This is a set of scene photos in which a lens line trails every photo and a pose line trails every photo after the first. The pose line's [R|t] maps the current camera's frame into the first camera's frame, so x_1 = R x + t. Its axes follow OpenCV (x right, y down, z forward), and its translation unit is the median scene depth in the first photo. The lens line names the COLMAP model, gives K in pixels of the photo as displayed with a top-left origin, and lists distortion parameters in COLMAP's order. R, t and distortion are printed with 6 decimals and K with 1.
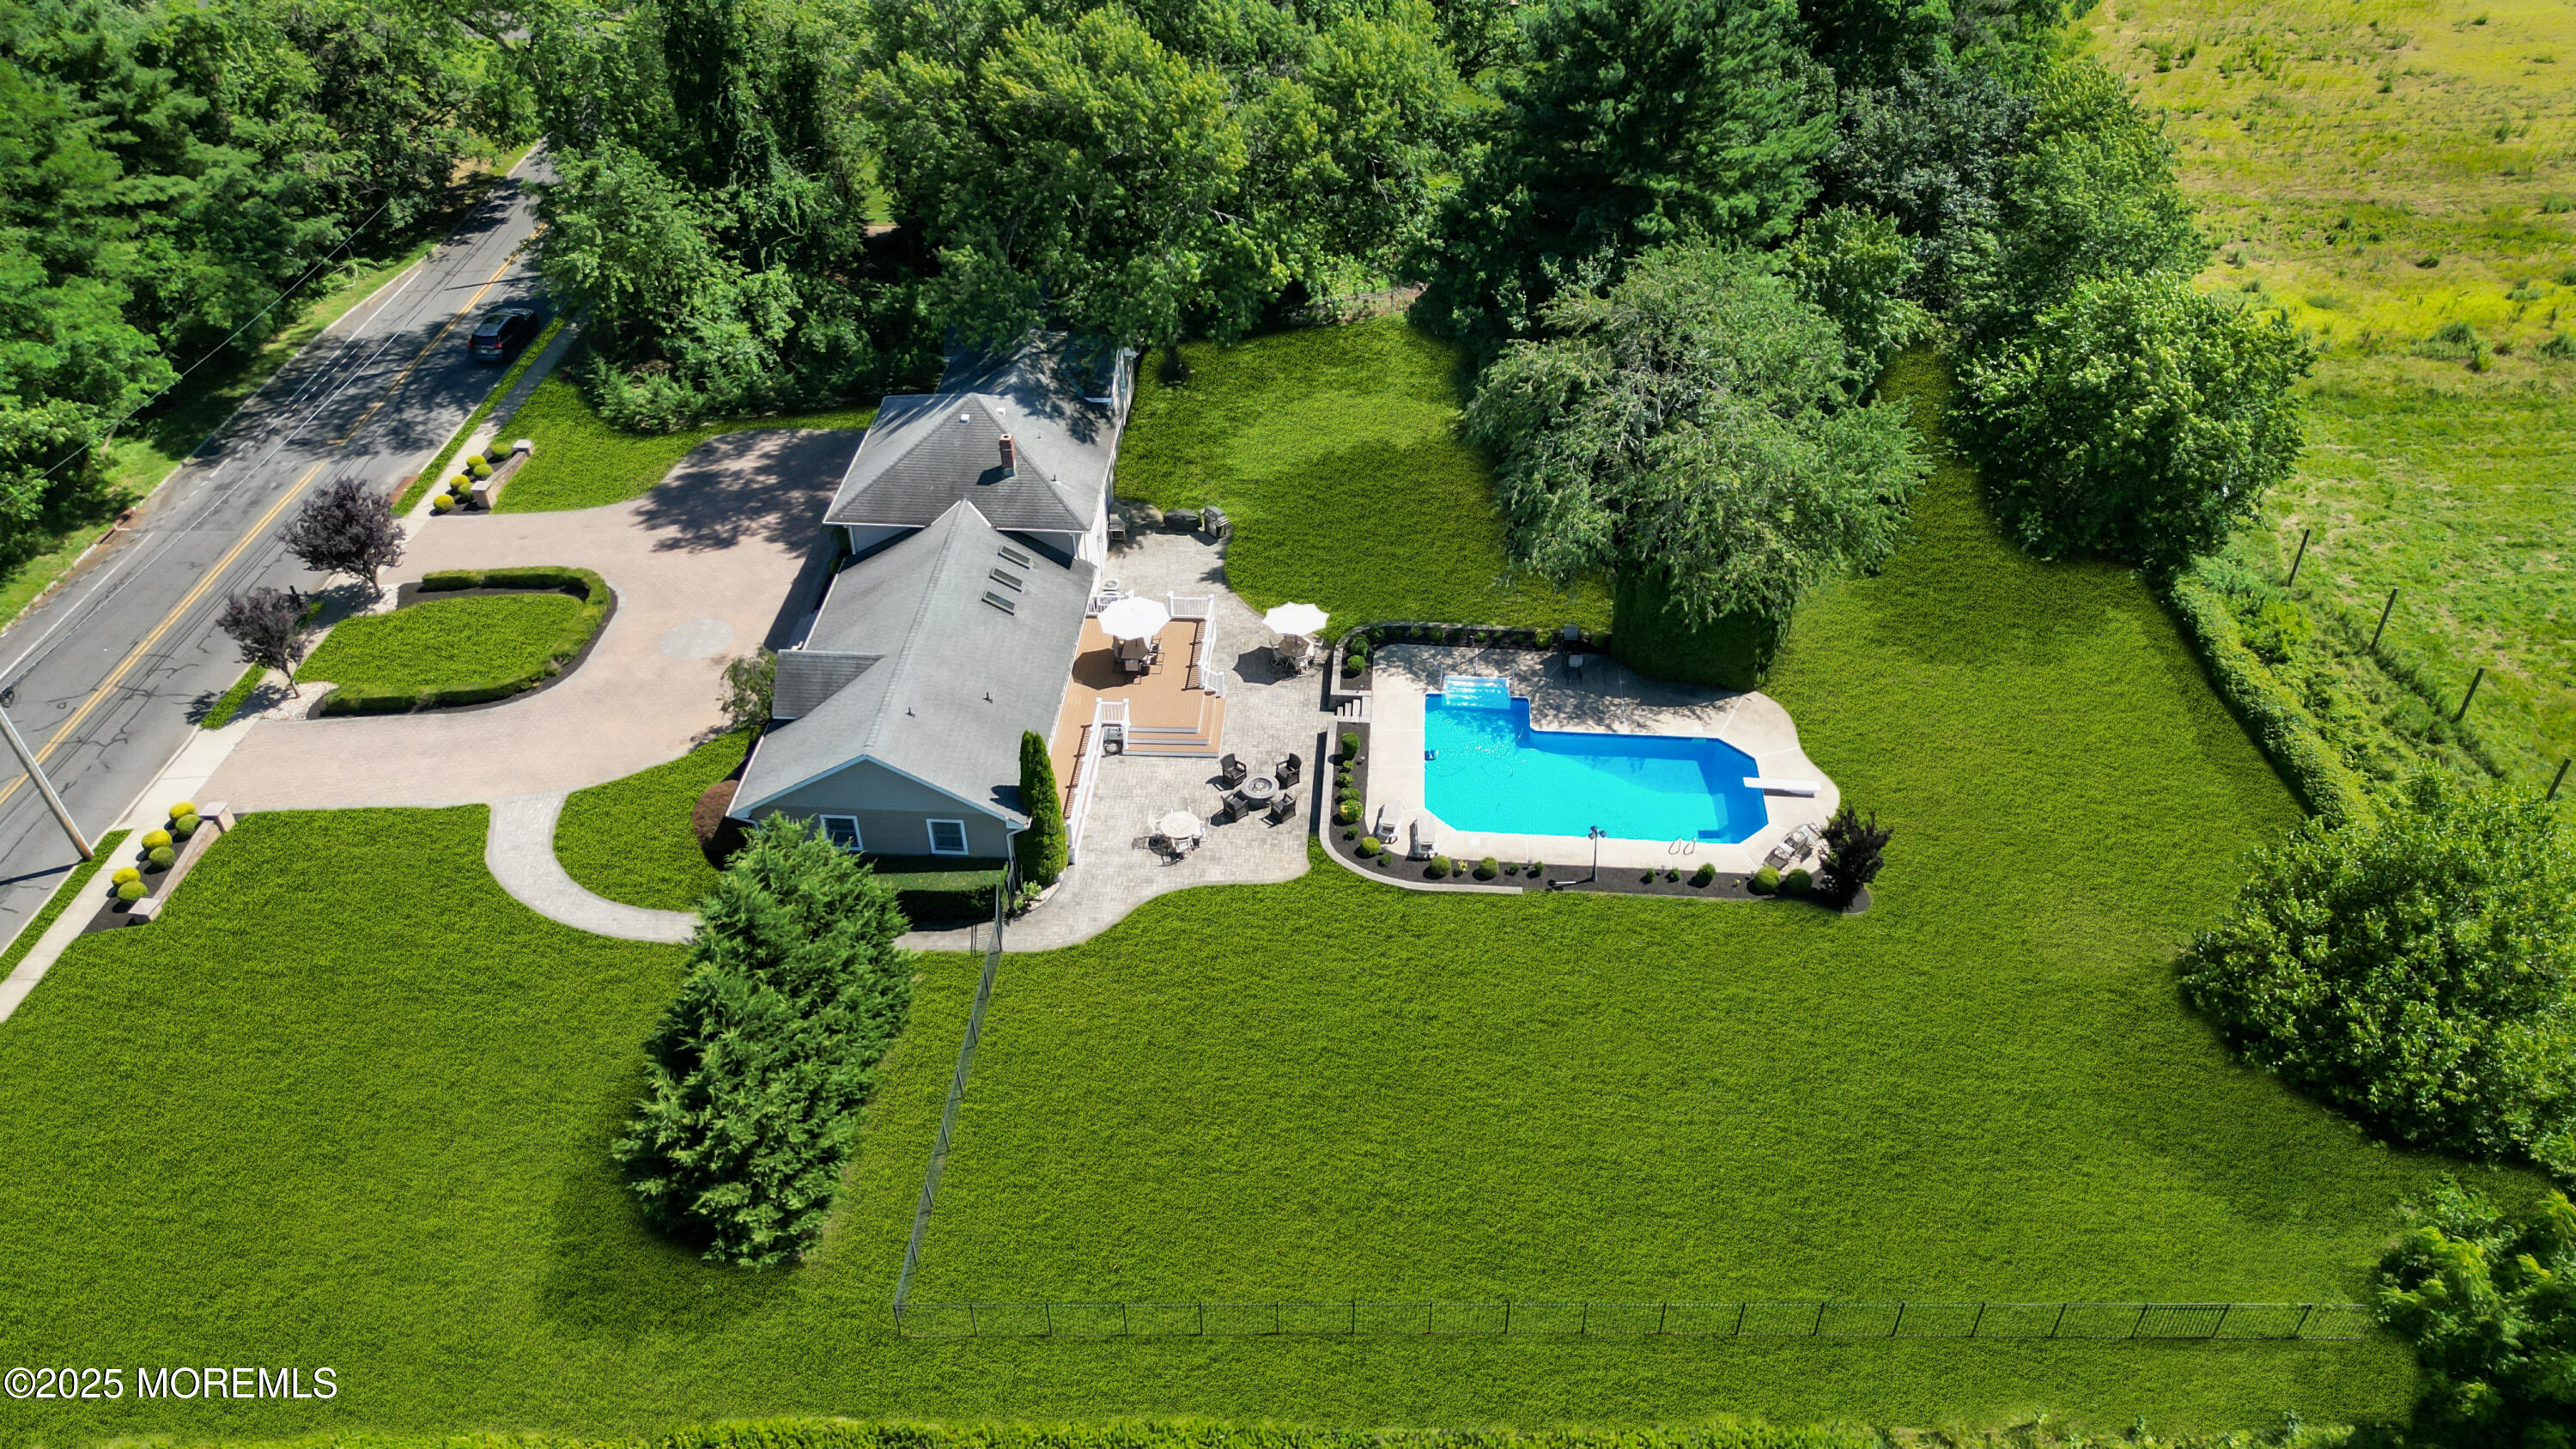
lens RADIAL K [[1848.6, 0, 1288.0], [0, 1848.6, 724.5], [0, 0, 1]] dist [0.032424, -0.004681]
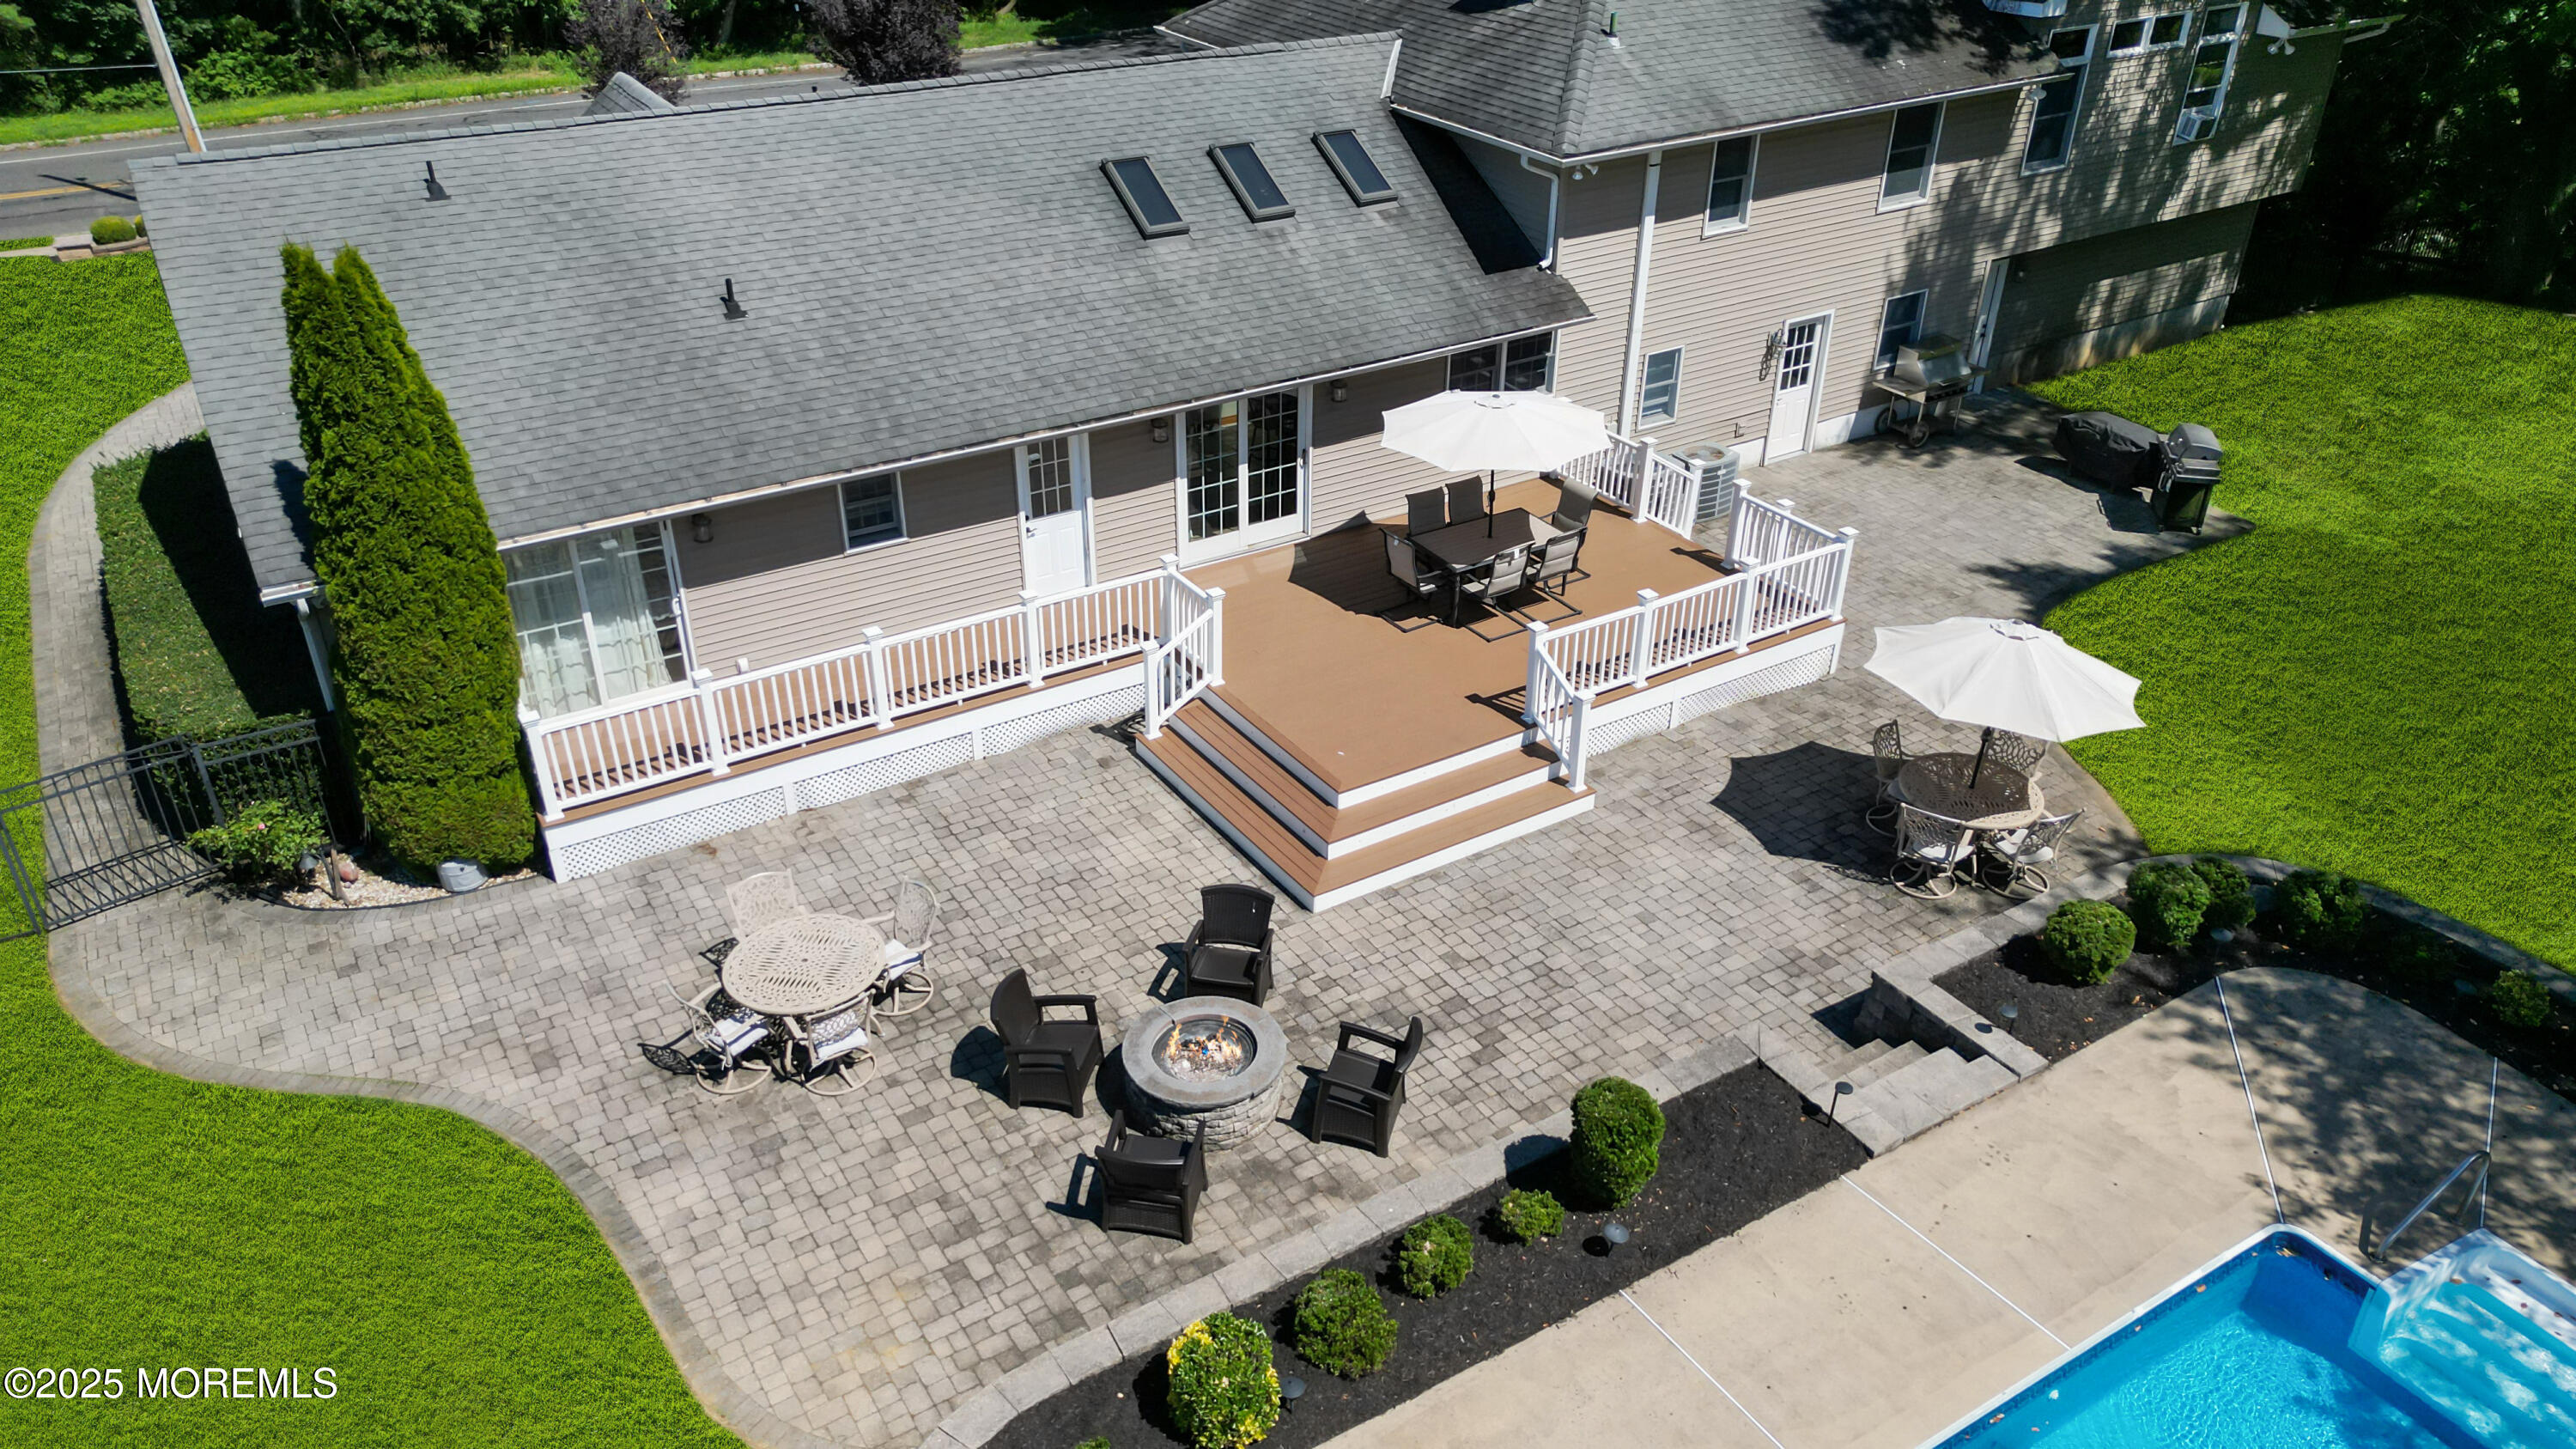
lens RADIAL K [[1848.6, 0, 1288.0], [0, 1848.6, 724.5], [0, 0, 1]] dist [0.032424, -0.004681]
pose [[0.590407, 0.424053, -0.686730, 0.125487], [-0.504729, 0.857941, 0.095841, -0.028105], [0.629816, 0.290027, 0.720566, 0.771998]]
